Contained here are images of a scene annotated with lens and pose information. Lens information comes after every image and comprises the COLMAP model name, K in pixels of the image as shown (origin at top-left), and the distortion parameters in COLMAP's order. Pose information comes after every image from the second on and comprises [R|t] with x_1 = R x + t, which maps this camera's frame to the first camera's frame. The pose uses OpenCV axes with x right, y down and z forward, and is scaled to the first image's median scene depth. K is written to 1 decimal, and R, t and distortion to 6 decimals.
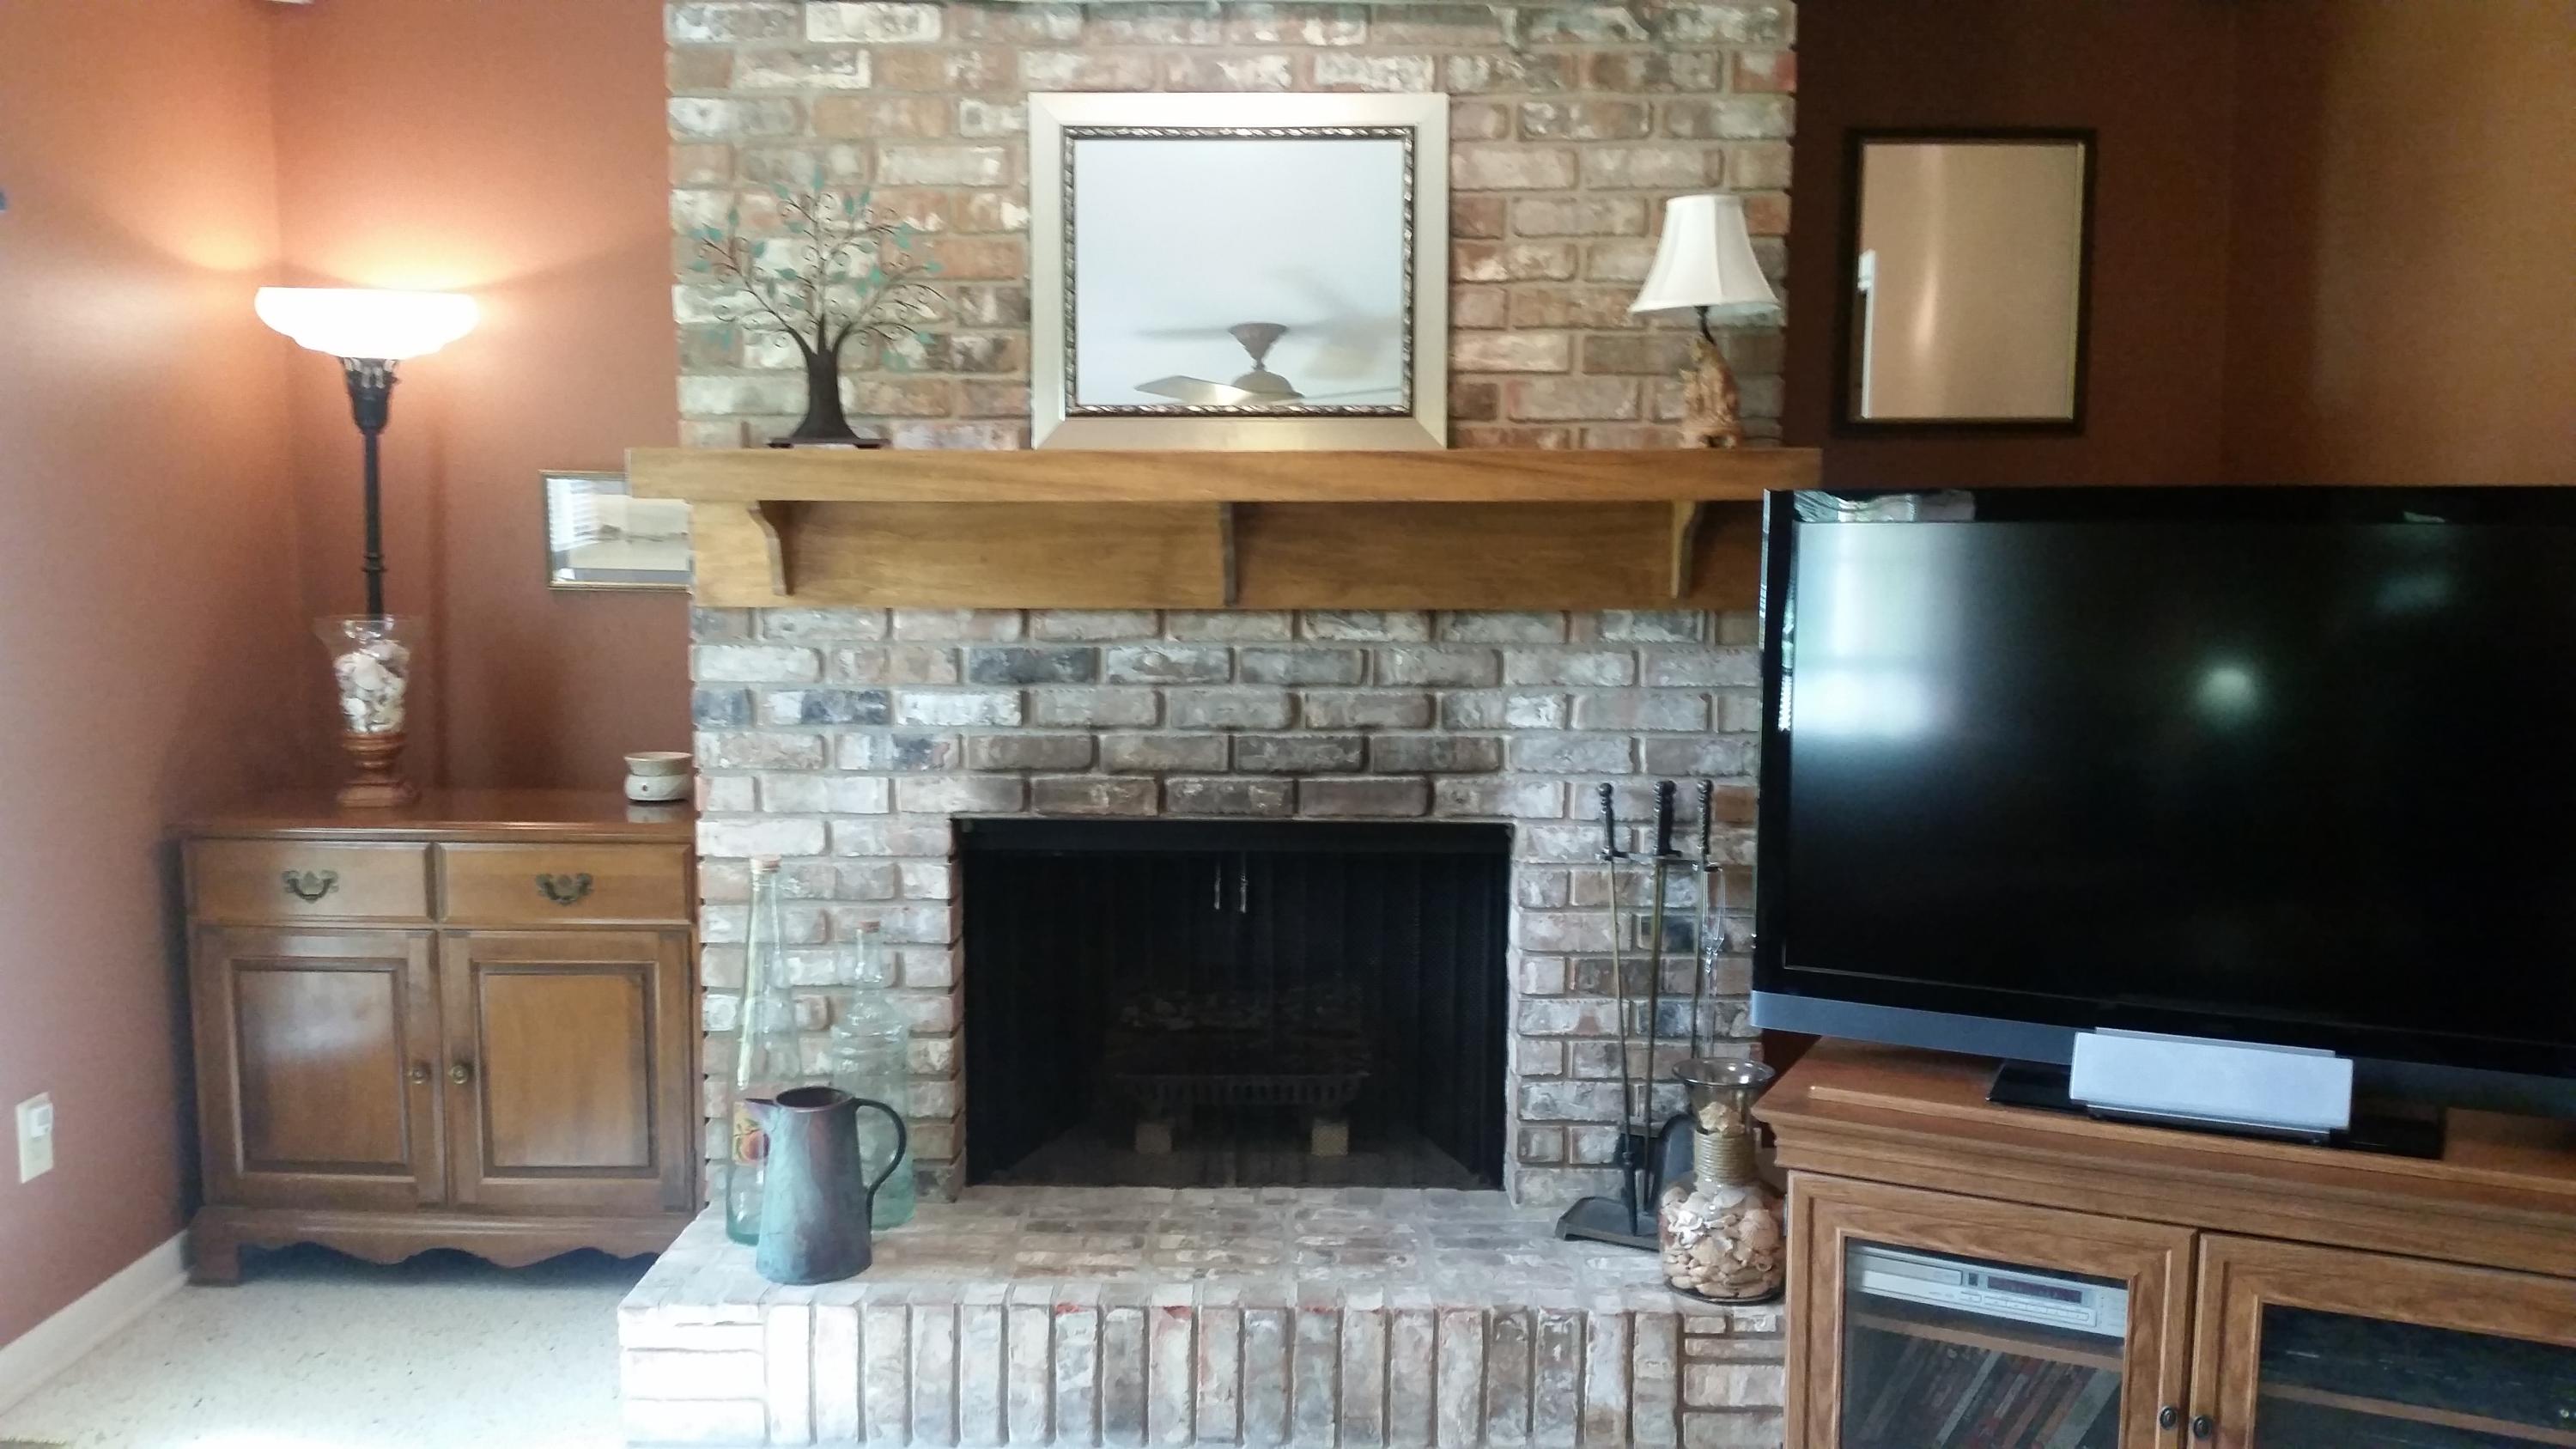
lens RADIAL K [[2219.6, 0, 1288.3], [0, 2219.6, 764.2], [0, 0, 1]] dist [0.248951, -0.554441]
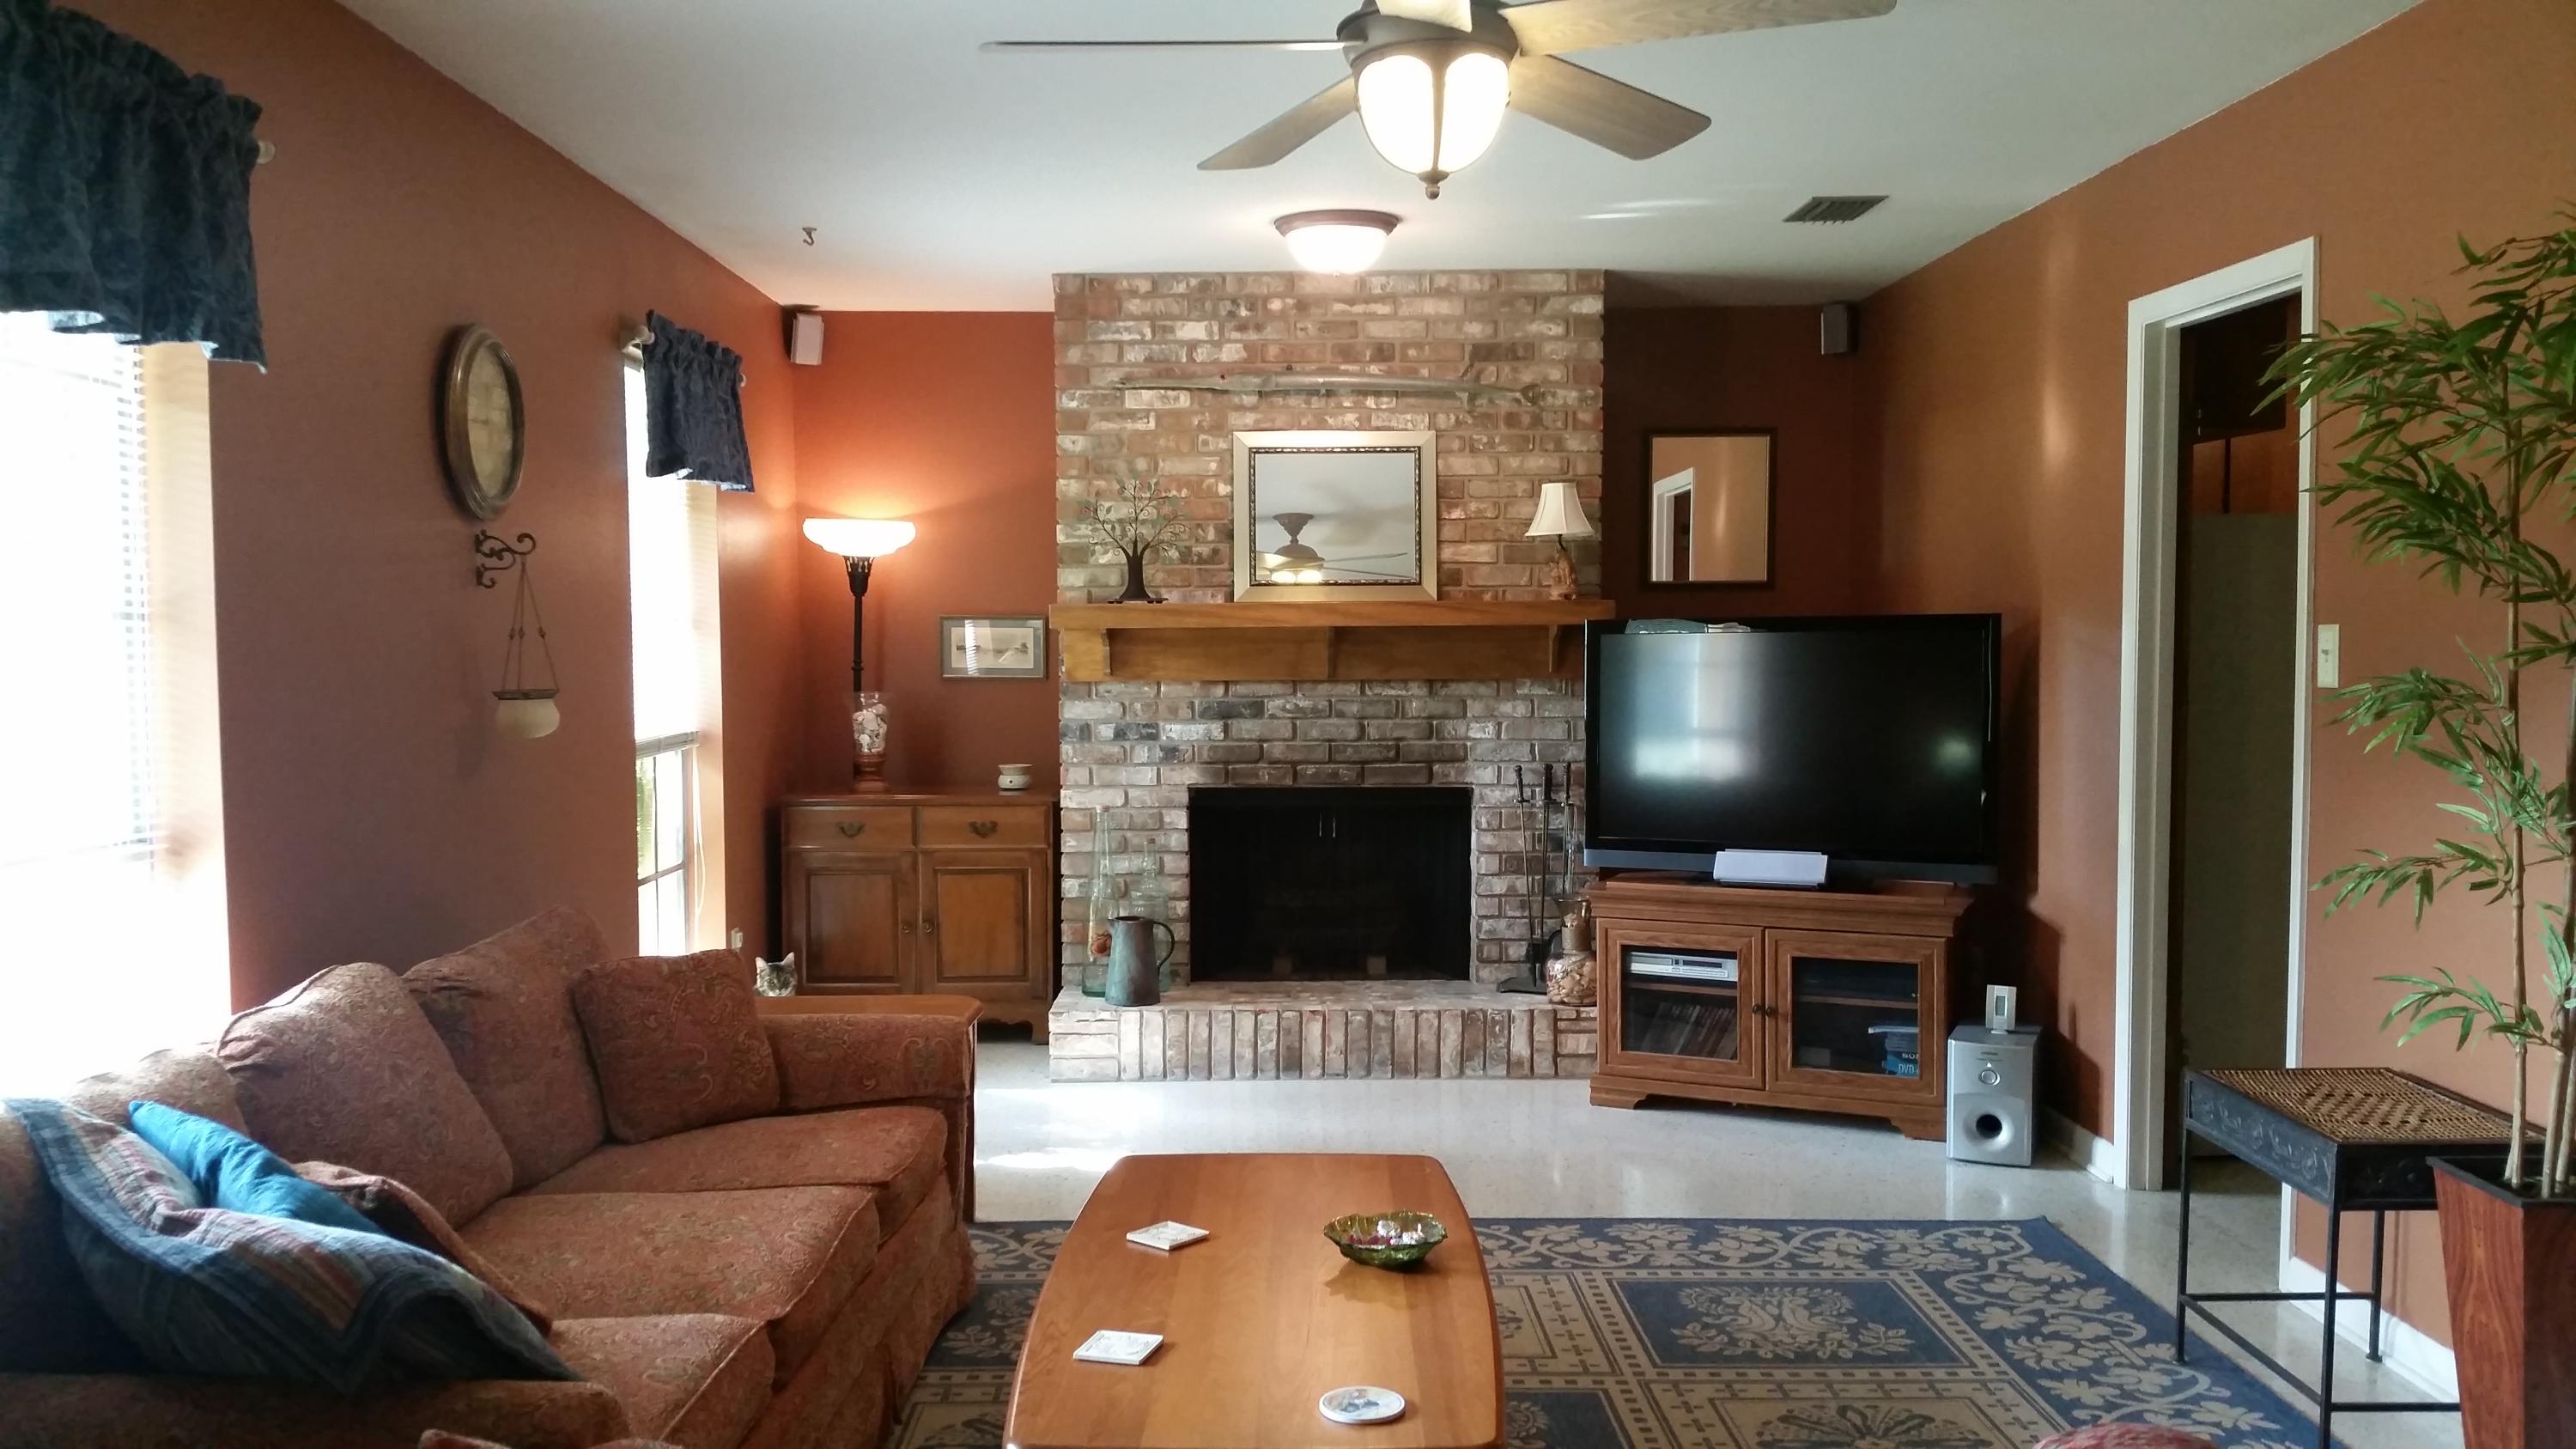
lens RADIAL K [[2219.6, 0, 1288.3], [0, 2219.6, 764.2], [0, 0, 1]] dist [0.248951, -0.554441]
pose [[0.999584, -0.007769, 0.027780, -0.120320], [0.009381, 0.998249, -0.058401, 0.122729], [-0.027278, 0.058637, 0.997907, -0.992982]]
